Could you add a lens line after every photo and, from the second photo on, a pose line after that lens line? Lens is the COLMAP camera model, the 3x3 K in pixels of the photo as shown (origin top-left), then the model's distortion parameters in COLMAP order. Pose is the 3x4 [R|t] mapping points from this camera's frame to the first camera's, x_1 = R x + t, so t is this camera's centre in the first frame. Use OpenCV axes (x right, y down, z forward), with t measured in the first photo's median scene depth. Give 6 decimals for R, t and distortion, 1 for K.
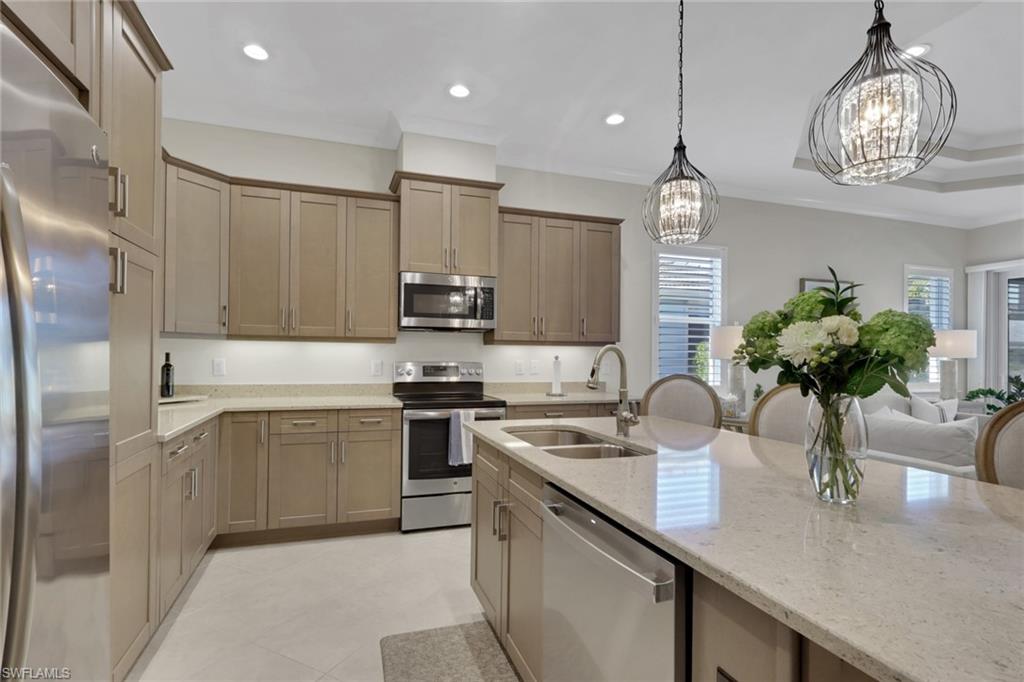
lens RADIAL K [[487.1, 0, 505.9], [0, 487.1, 353.1], [0, 0, 1]] dist [0.003660, 0.000215]
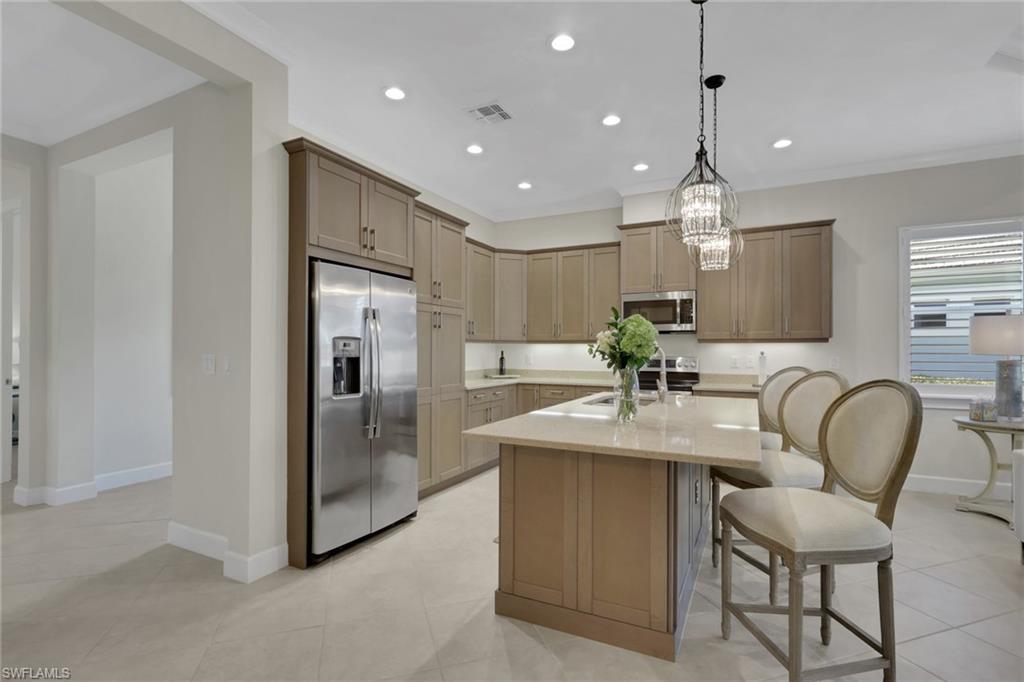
lens RADIAL K [[487.1, 0, 510.8], [0, 487.1, 343.9], [0, 0, 1]] dist [0.003660, 0.000215]
pose [[0.708734, -0.015062, -0.705315, 0.501320], [0.008108, 0.999880, -0.013205, -0.002462], [0.705429, 0.003640, 0.708771, -0.225242]]
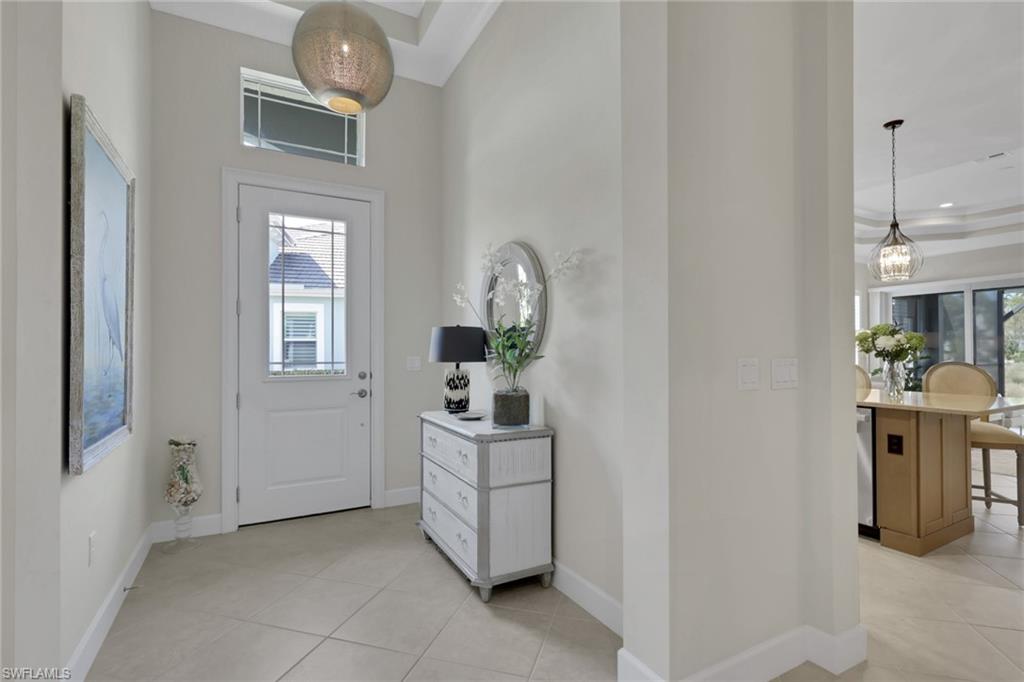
lens RADIAL K [[487.1, 0, 511.5], [0, 487.1, 350.1], [0, 0, 1]] dist [0.003660, 0.000215]
pose [[0.983722, -0.014066, 0.179143, -0.606454], [0.012955, 0.999889, 0.007371, -0.013389], [-0.179227, -0.004930, 0.983795, -0.425153]]
